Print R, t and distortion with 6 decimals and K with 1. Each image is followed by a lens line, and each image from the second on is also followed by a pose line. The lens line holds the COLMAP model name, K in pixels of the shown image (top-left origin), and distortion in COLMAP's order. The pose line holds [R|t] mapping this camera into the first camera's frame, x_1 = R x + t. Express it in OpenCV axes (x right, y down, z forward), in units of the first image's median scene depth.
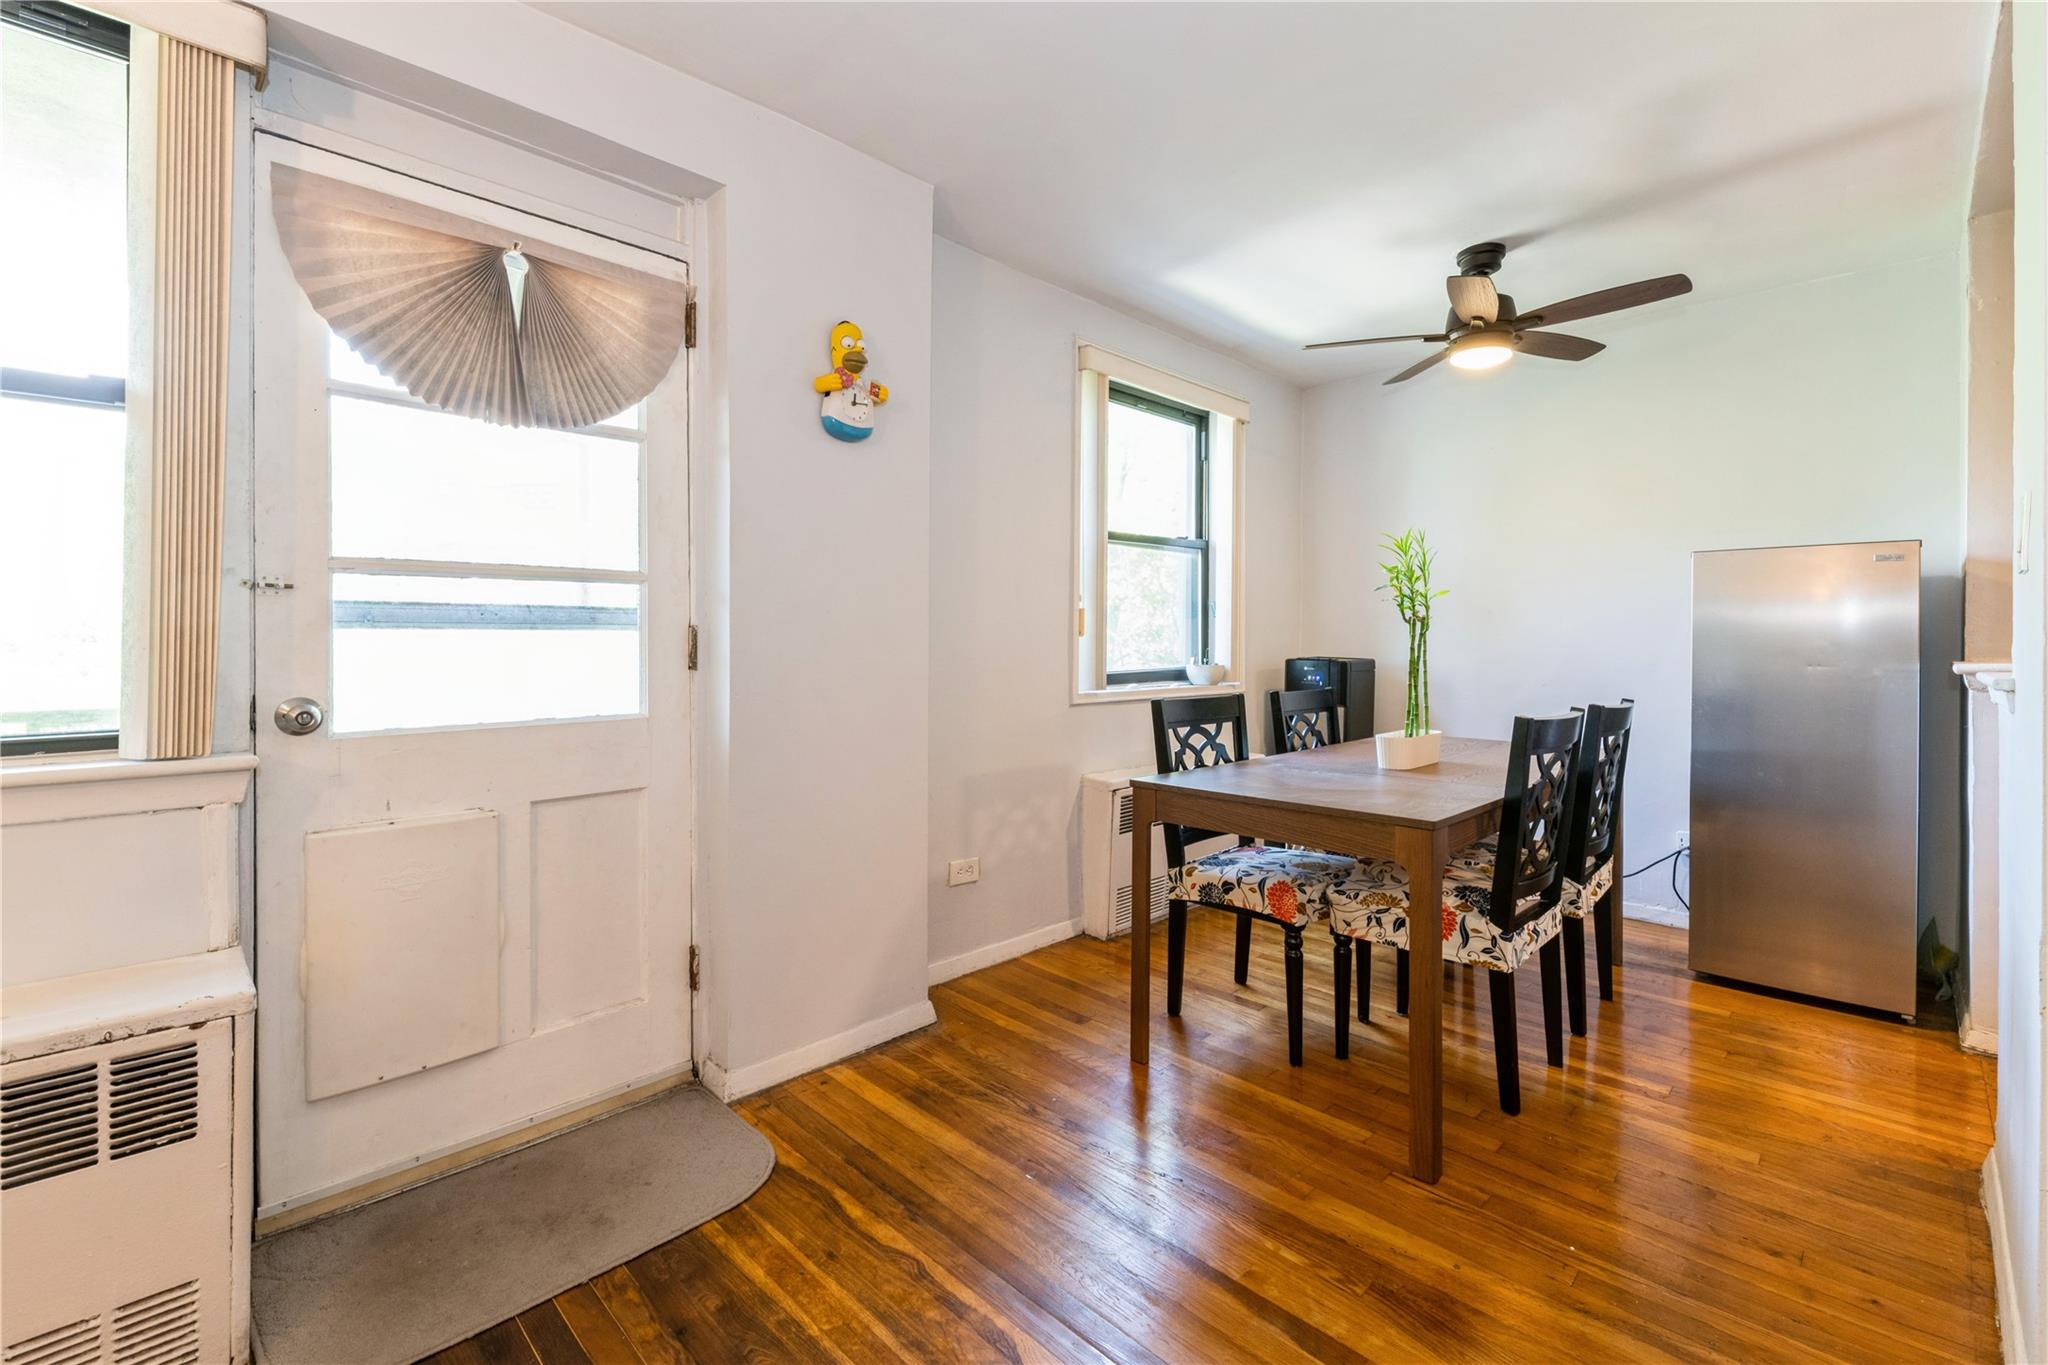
lens RADIAL K [[900.9, 0, 1045.5], [0, 900.9, 653.5], [0, 0, 1]] dist [0.005293, -0.001630]
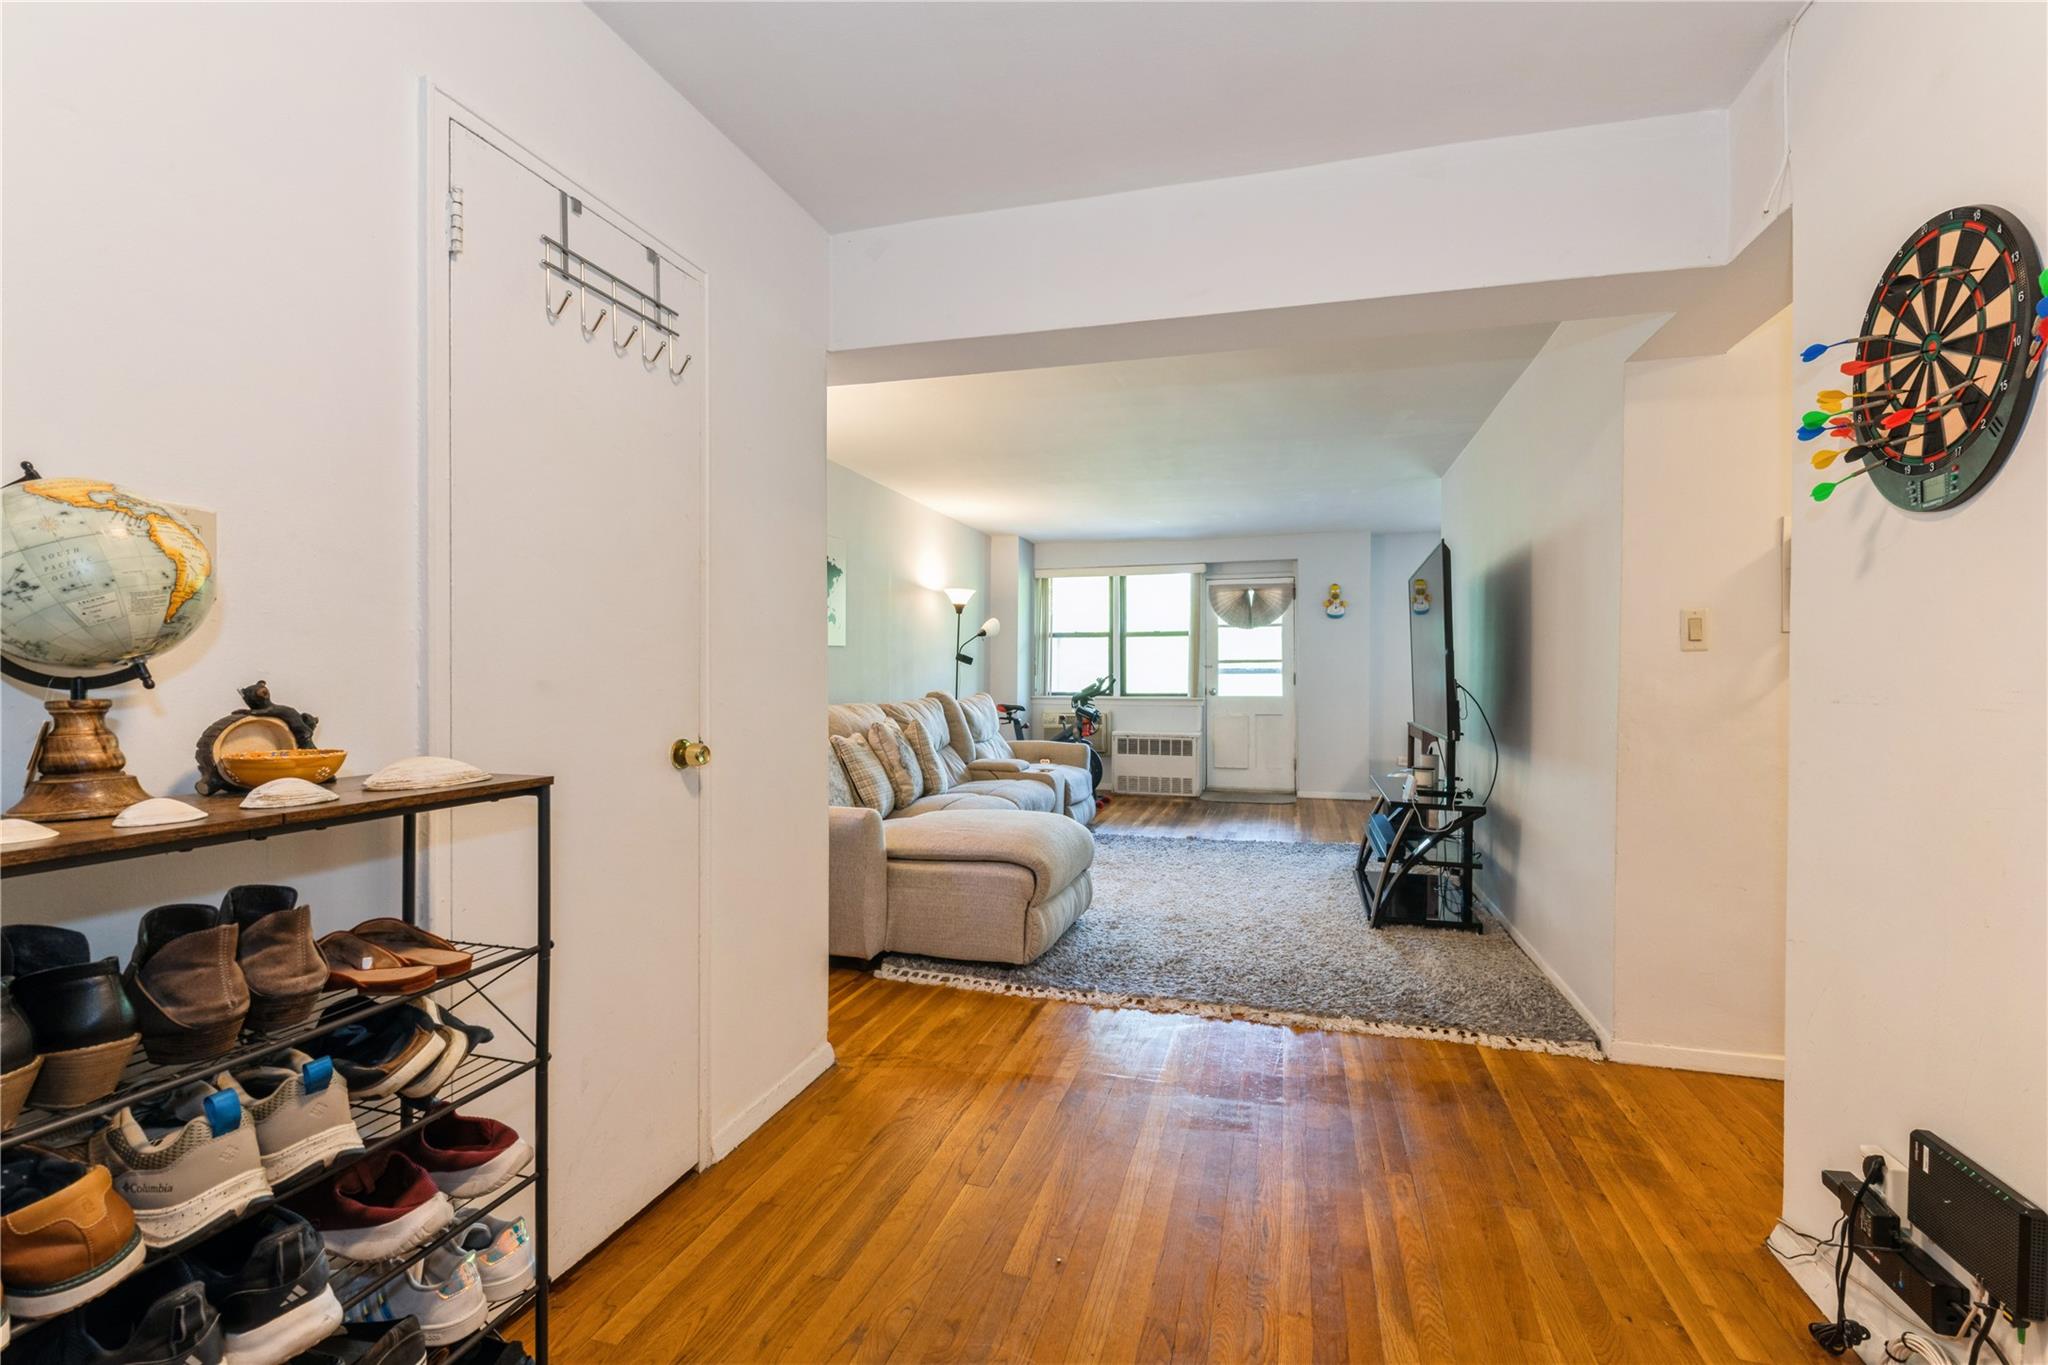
lens RADIAL K [[900.9, 0, 1025.9], [0, 900.9, 676.8], [0, 0, 1]] dist [0.005293, -0.001630]
pose [[0.480062, -0.000487, -0.877234, 2.867208], [-0.005745, 0.999977, -0.003699, 0.009015], [0.877216, 0.006816, 0.480048, -2.169032]]
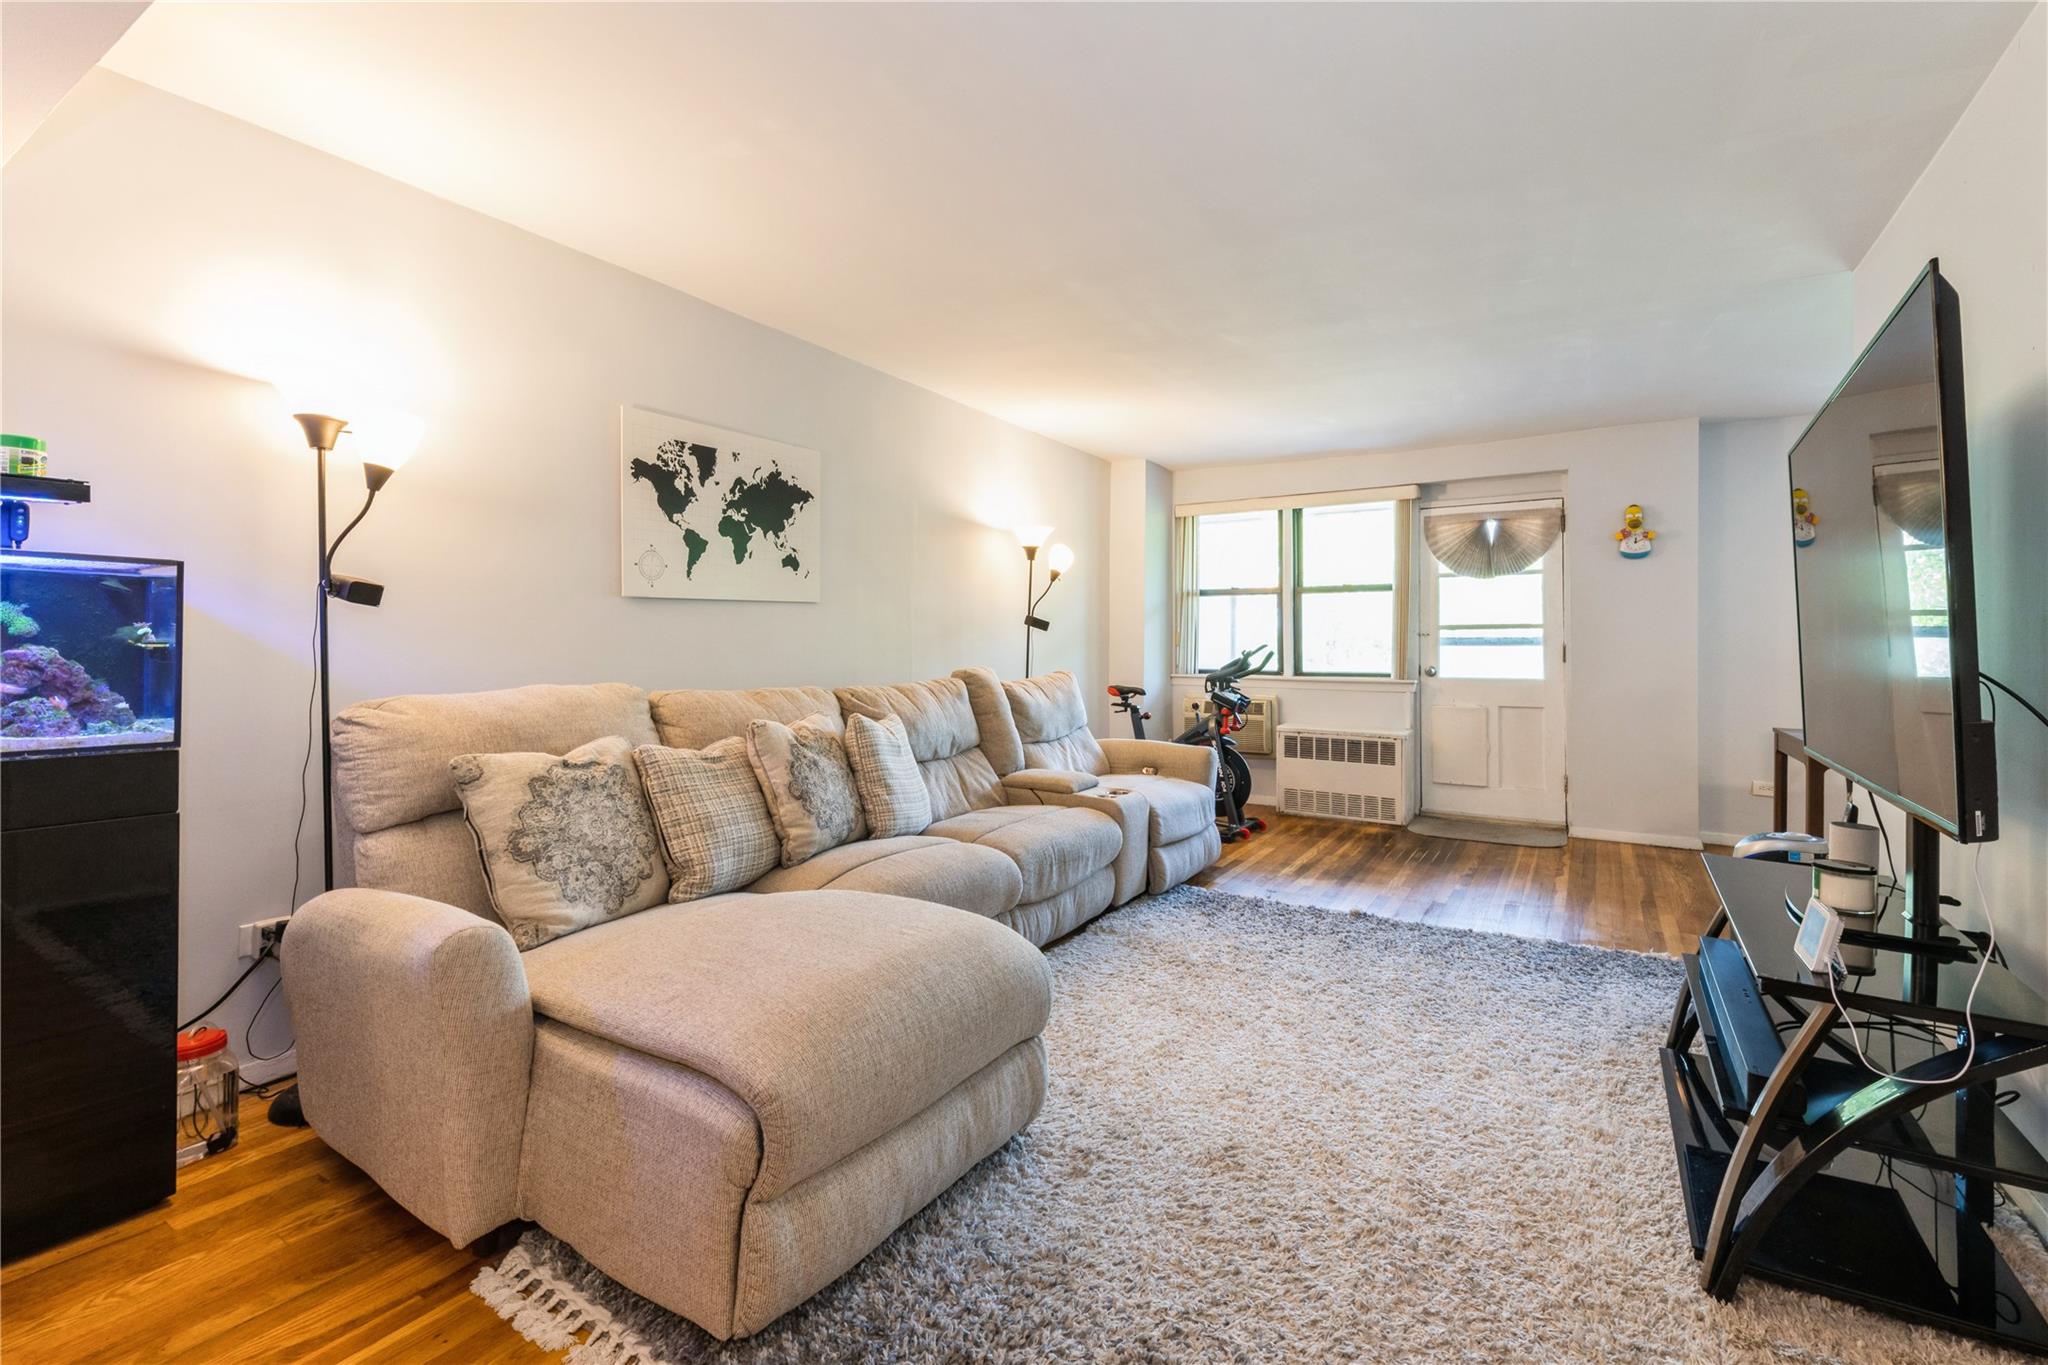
lens RADIAL K [[900.9, 0, 1021.8], [0, 900.9, 630.2], [0, 0, 1]] dist [0.005293, -0.001630]
pose [[0.218905, -0.016992, -0.975598, 2.045113], [-0.011240, 0.999738, -0.019934, -0.002191], [0.975681, 0.015329, 0.218656, -1.198445]]
